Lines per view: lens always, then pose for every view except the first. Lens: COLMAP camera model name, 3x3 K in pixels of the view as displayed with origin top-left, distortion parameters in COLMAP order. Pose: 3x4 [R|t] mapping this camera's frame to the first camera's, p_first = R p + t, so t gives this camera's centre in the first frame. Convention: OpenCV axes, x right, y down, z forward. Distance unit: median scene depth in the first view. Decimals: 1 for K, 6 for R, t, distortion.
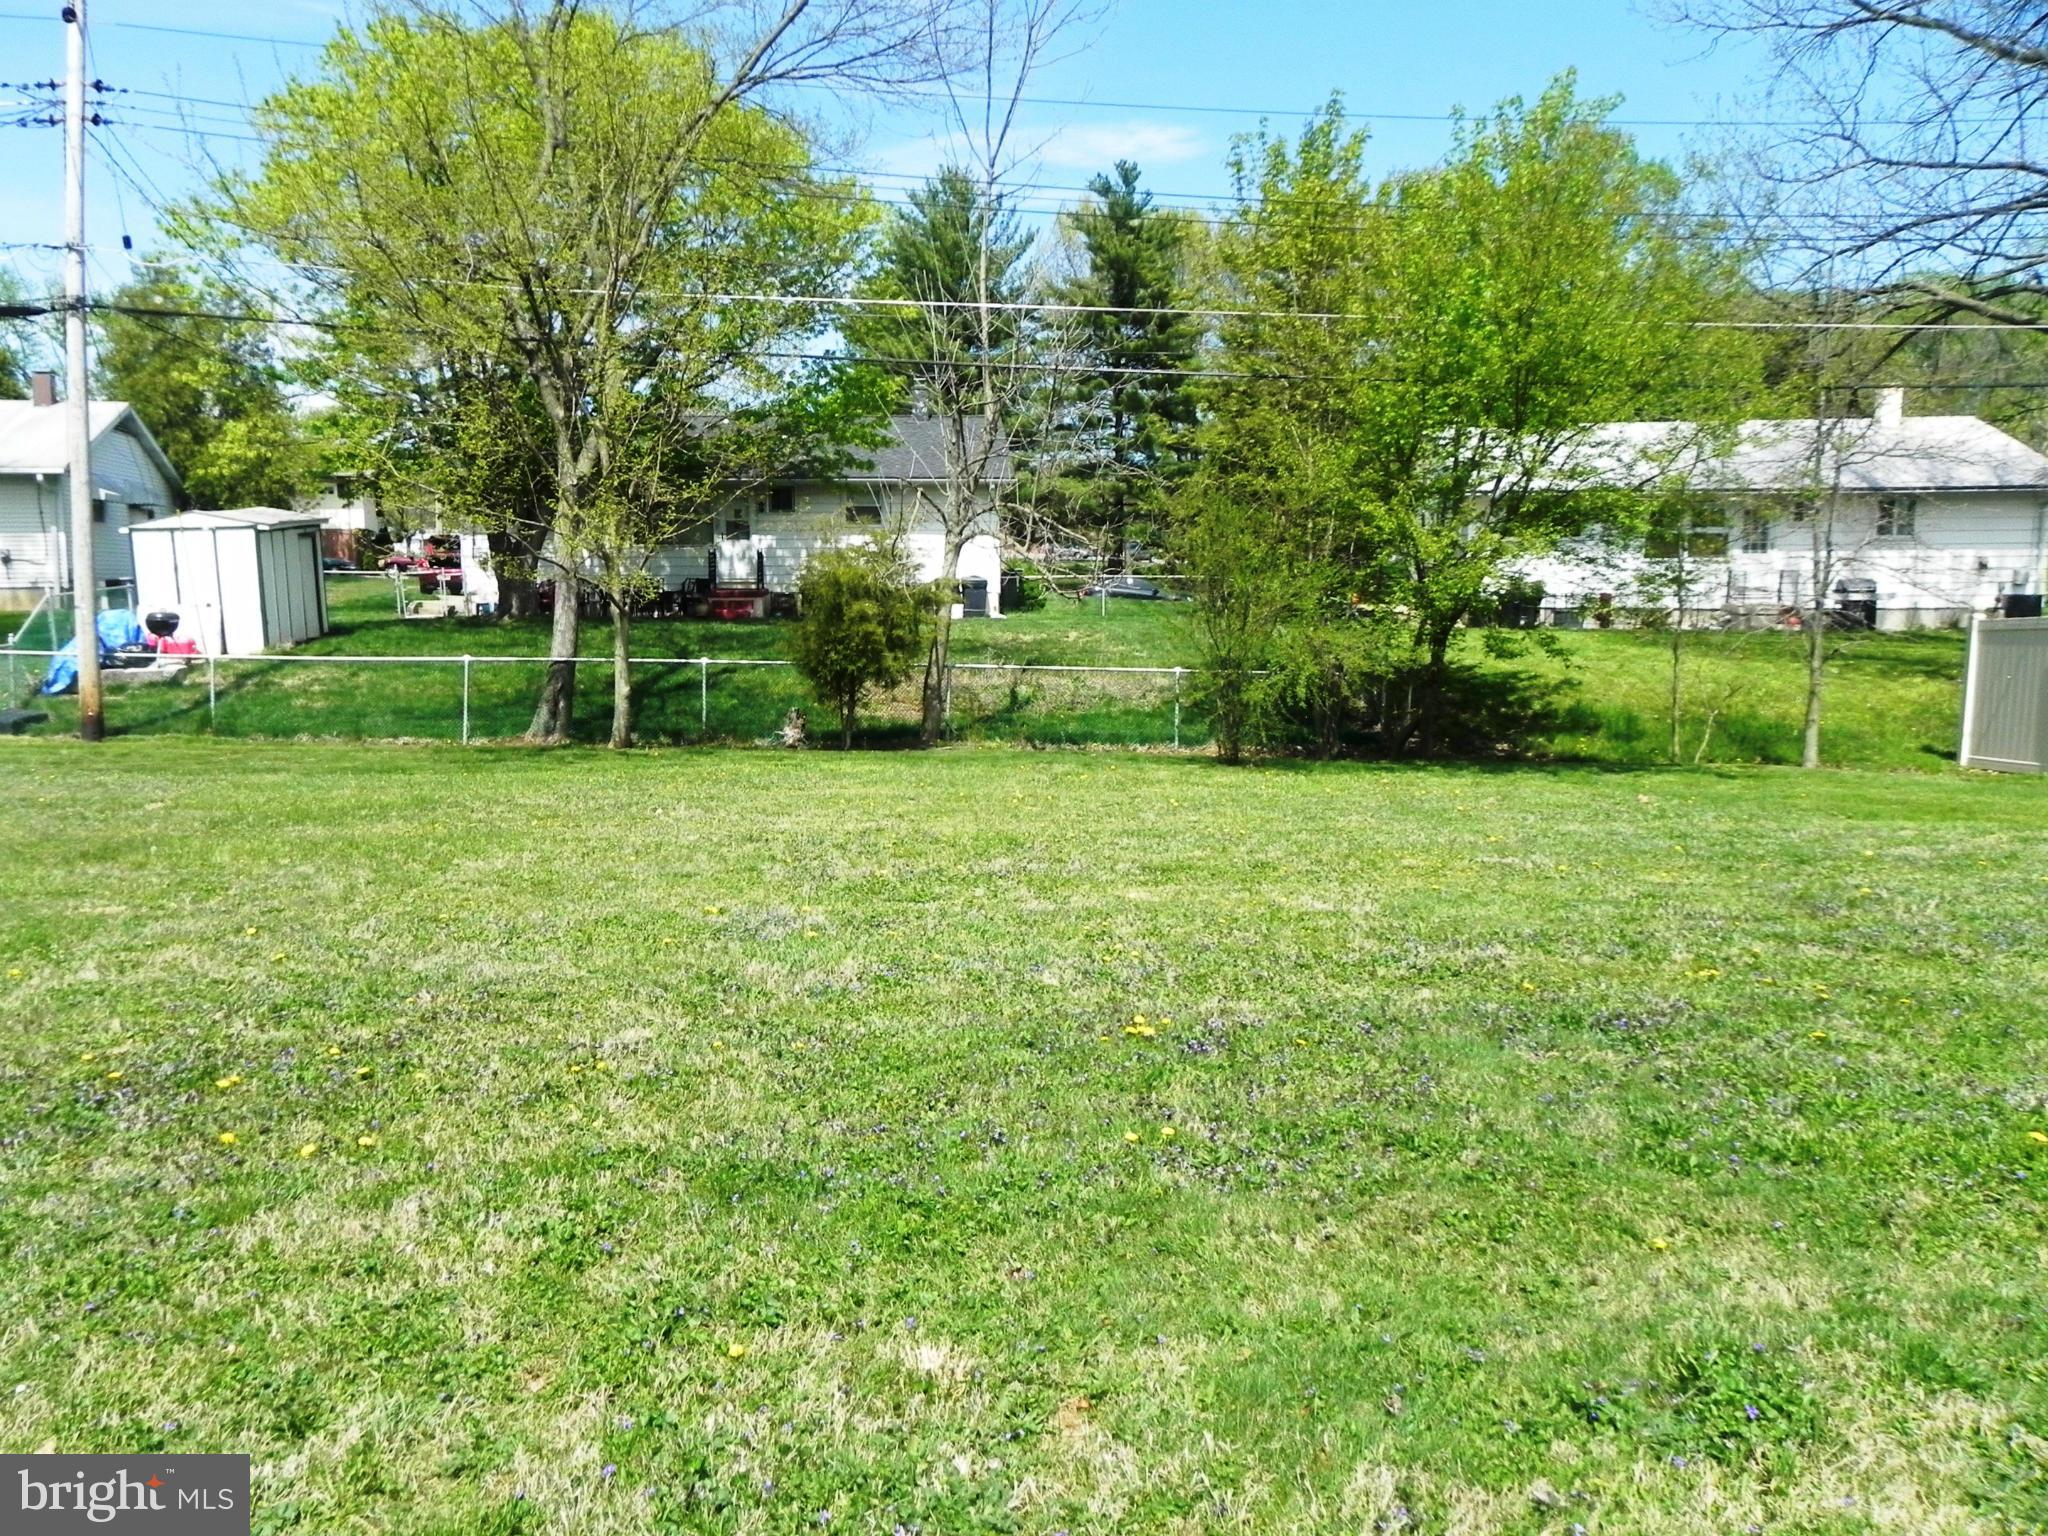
lens RADIAL K [[1545.7, 0, 1024.0], [0, 1545.7, 768.0], [0, 0, 1]] dist [0.002487, 0.001256]
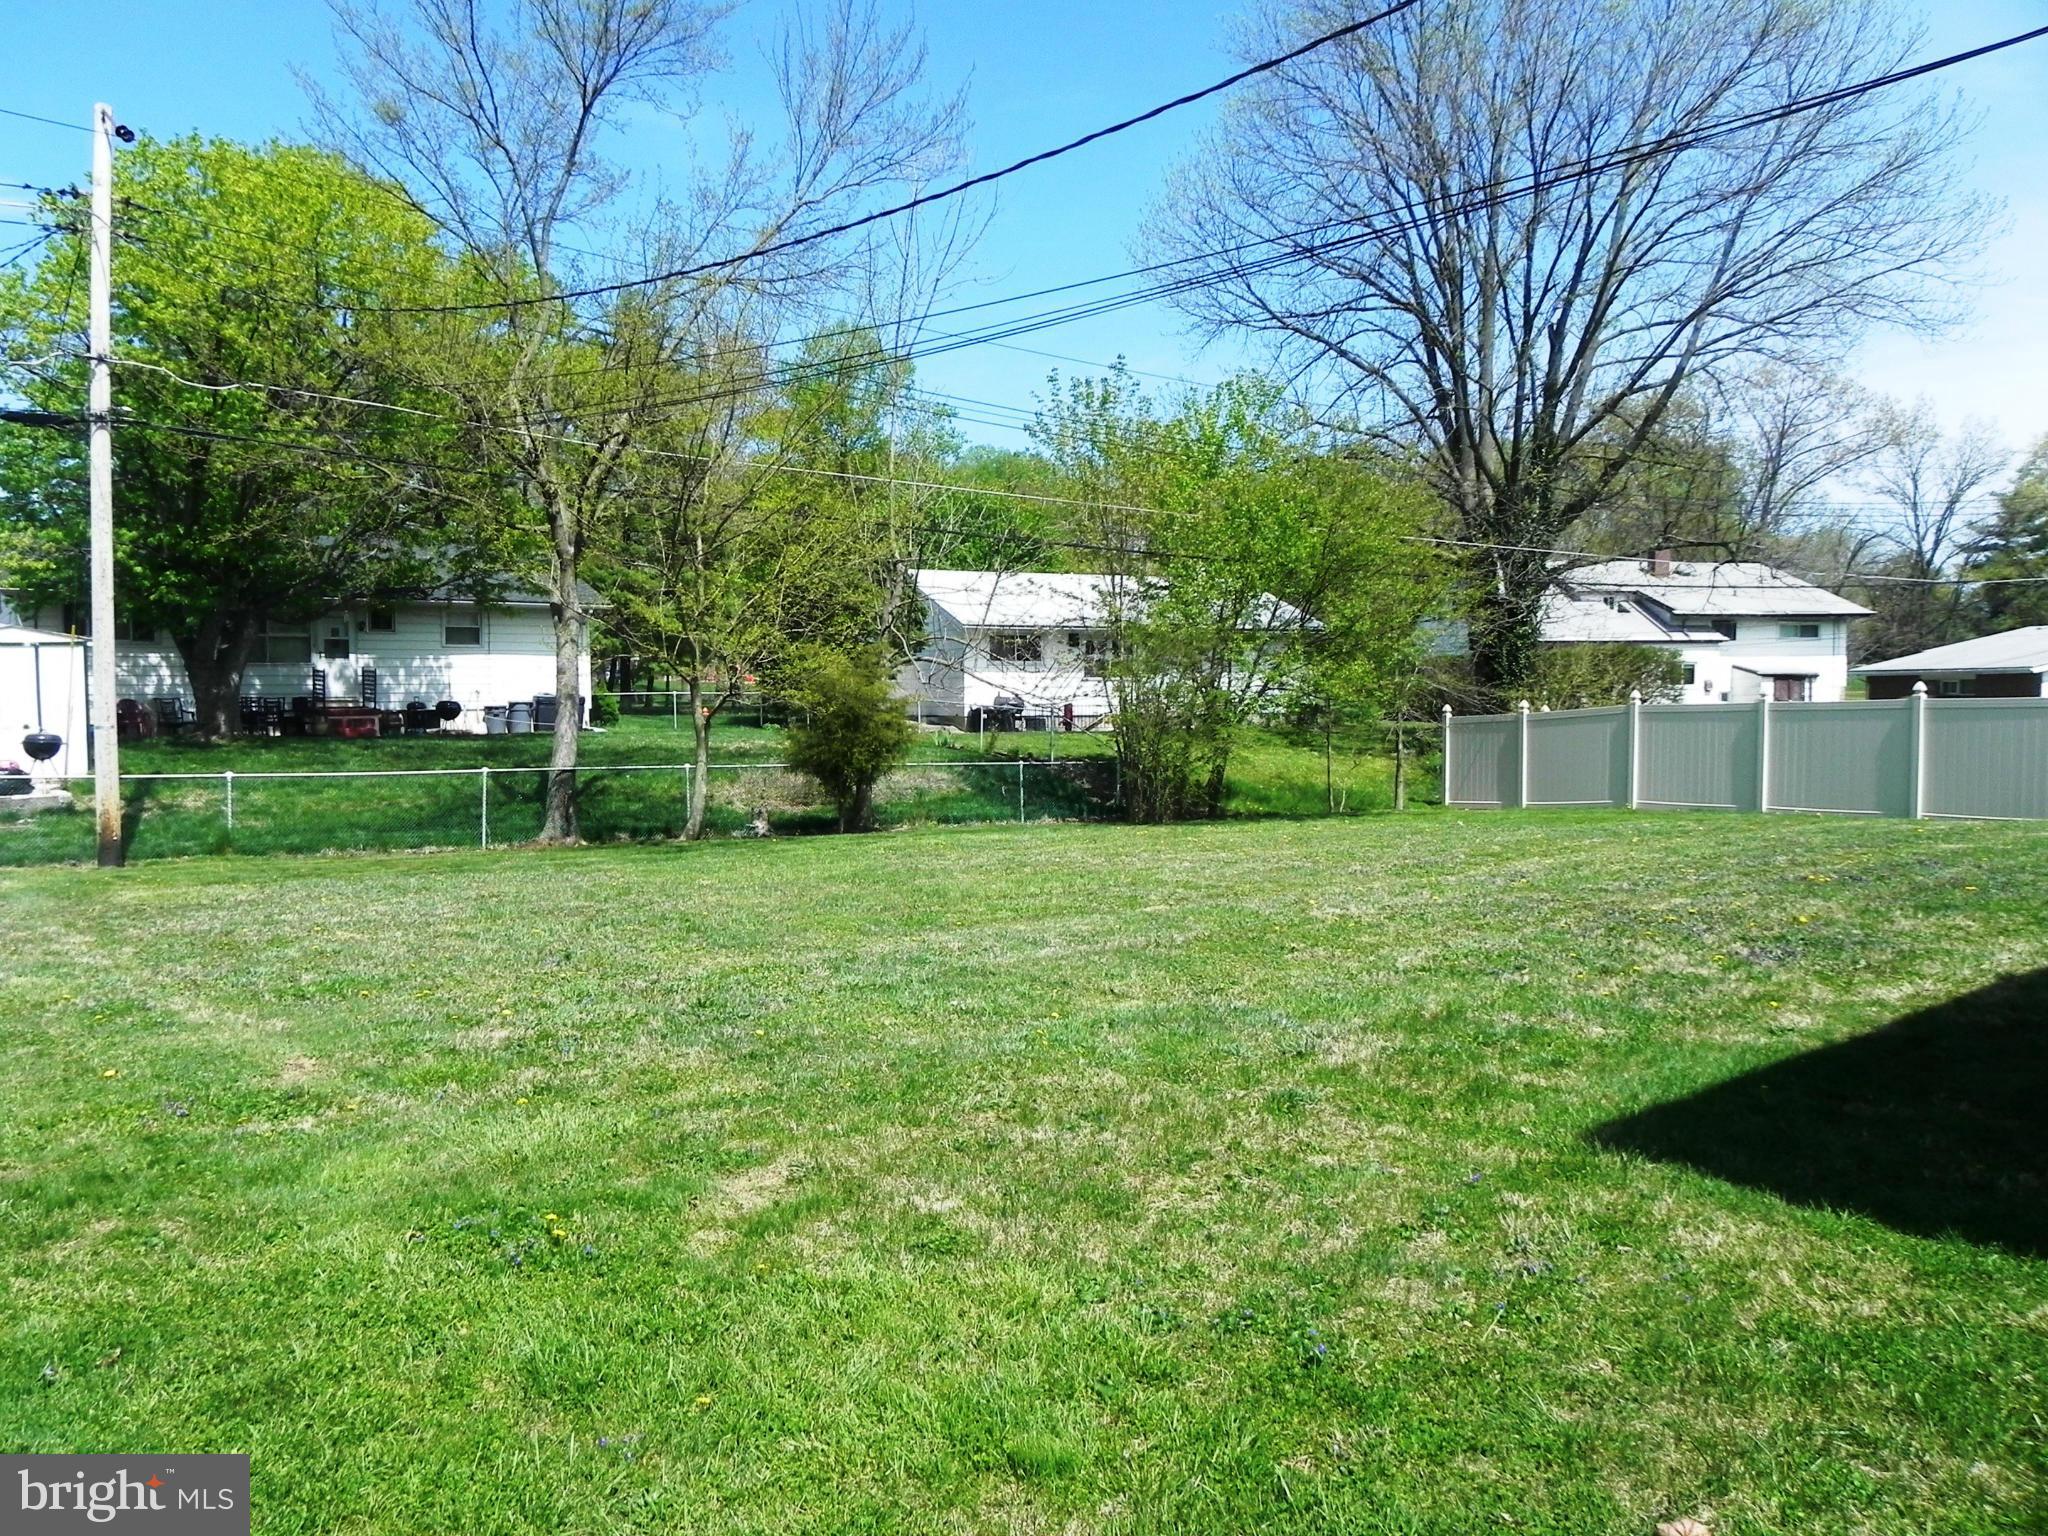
lens RADIAL K [[1606.2, 0, 1024.0], [0, 1606.2, 768.0], [0, 0, 1]] dist [0.009238, -0.029180]
pose [[0.814159, -0.031298, 0.579797, -0.604382], [0.076963, 0.995553, -0.054331, 0.014872], [-0.575518, 0.088857, 0.812947, -0.105346]]
